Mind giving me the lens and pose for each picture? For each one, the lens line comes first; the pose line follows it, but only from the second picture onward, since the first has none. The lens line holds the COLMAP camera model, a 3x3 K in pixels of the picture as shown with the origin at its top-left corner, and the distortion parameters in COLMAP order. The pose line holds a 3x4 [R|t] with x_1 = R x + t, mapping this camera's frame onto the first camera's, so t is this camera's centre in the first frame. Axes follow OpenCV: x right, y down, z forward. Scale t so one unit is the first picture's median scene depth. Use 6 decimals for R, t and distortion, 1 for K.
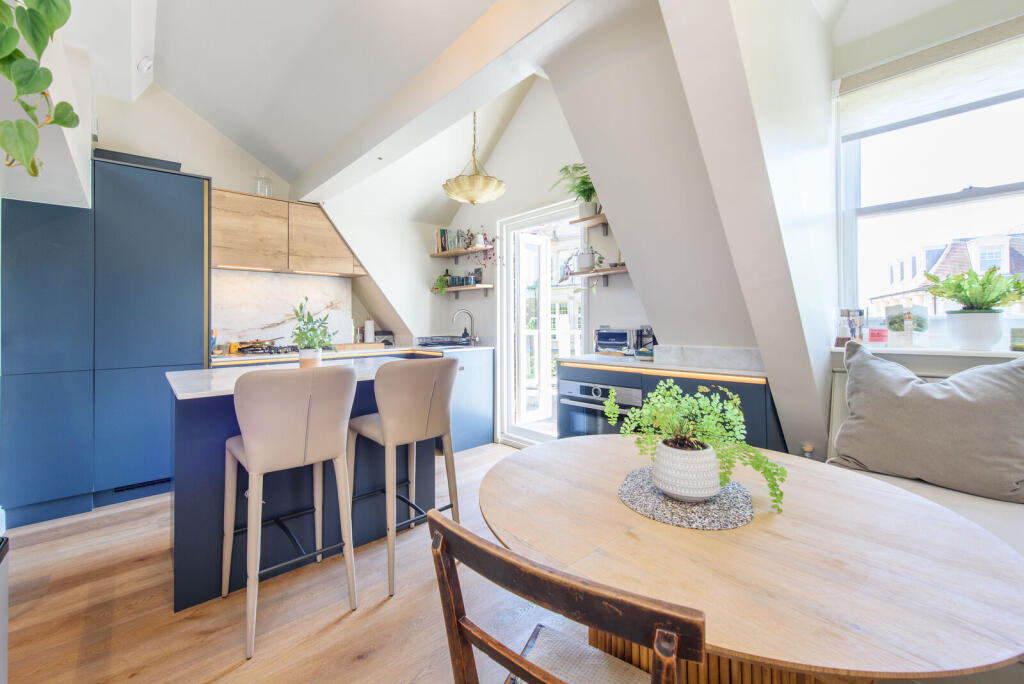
lens RADIAL K [[383.6, 0, 507.6], [0, 383.6, 316.6], [0, 0, 1]] dist [0.000910, 0.000162]
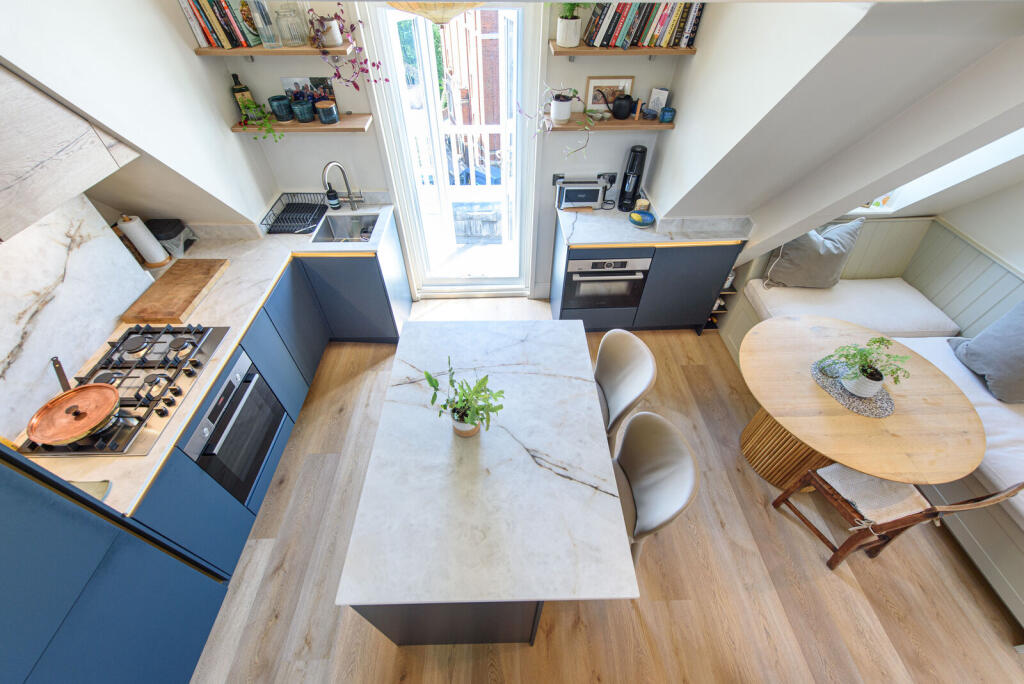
lens RADIAL K [[383.6, 0, 507.6], [0, 383.6, 316.6], [0, 0, 1]] dist [0.000910, 0.000162]
pose [[0.677940, -0.492100, 0.546109, -0.452994], [-0.014570, 0.733746, 0.679268, -0.311414], [-0.734973, -0.468460, 0.490266, 0.406745]]
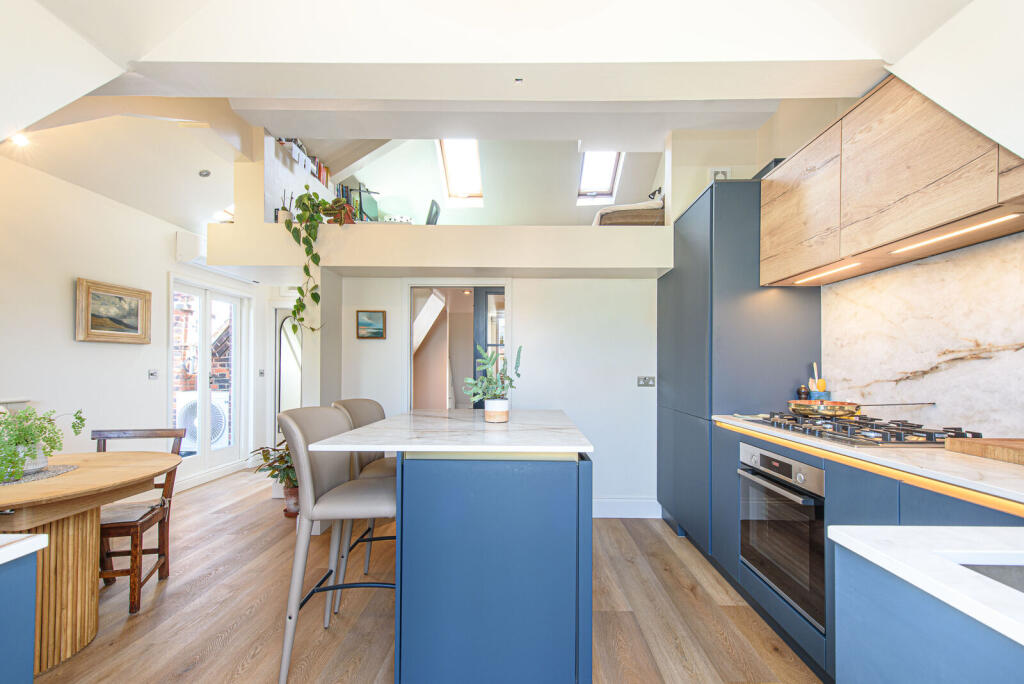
lens RADIAL K [[420.8, 0, 524.8], [0, 420.8, 365.7], [0, 0, 1]] dist [0.000221, -0.011196]
pose [[-0.699703, 0.001694, -0.714432, 0.075281], [0.012258, 0.999878, -0.009635, 0.010135], [0.714329, -0.015499, -0.699638, 1.023481]]
